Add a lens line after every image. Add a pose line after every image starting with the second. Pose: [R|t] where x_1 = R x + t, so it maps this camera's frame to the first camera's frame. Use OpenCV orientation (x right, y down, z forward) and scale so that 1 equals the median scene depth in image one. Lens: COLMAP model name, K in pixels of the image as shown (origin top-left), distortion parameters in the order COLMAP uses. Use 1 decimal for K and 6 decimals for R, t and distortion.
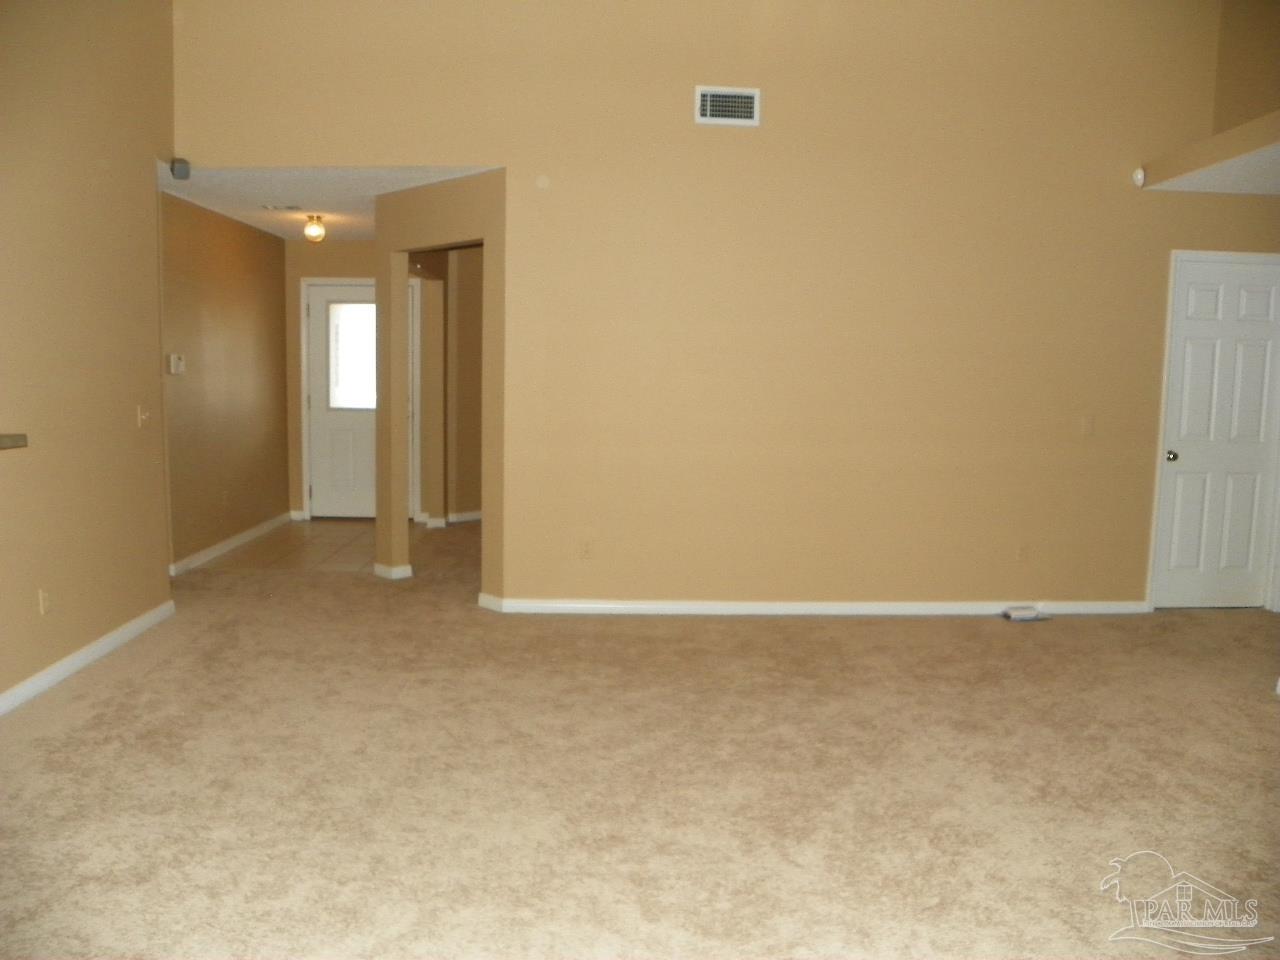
lens RADIAL K [[970.5, 0, 637.3], [0, 970.5, 475.8], [0, 0, 1]] dist [-0.139235, 0.073606]
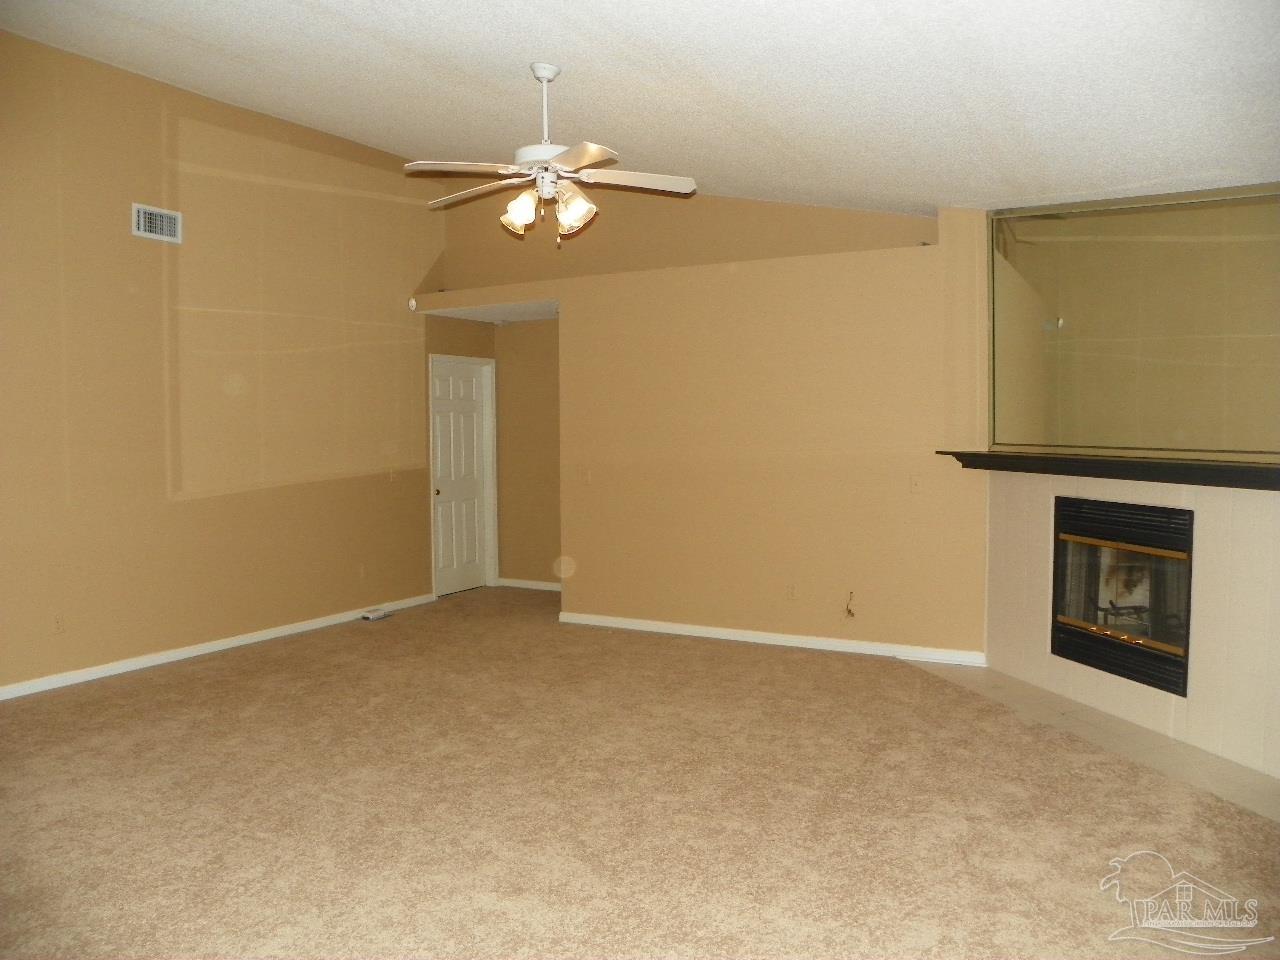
lens RADIAL K [[970.5, 0, 637.3], [0, 970.5, 477.8], [0, 0, 1]] dist [-0.139235, 0.073606]
pose [[0.523035, -0.065095, 0.849822, -0.589042], [0.103958, 0.994507, 0.012195, -0.030990], [-0.845948, 0.081967, 0.526929, -0.077771]]
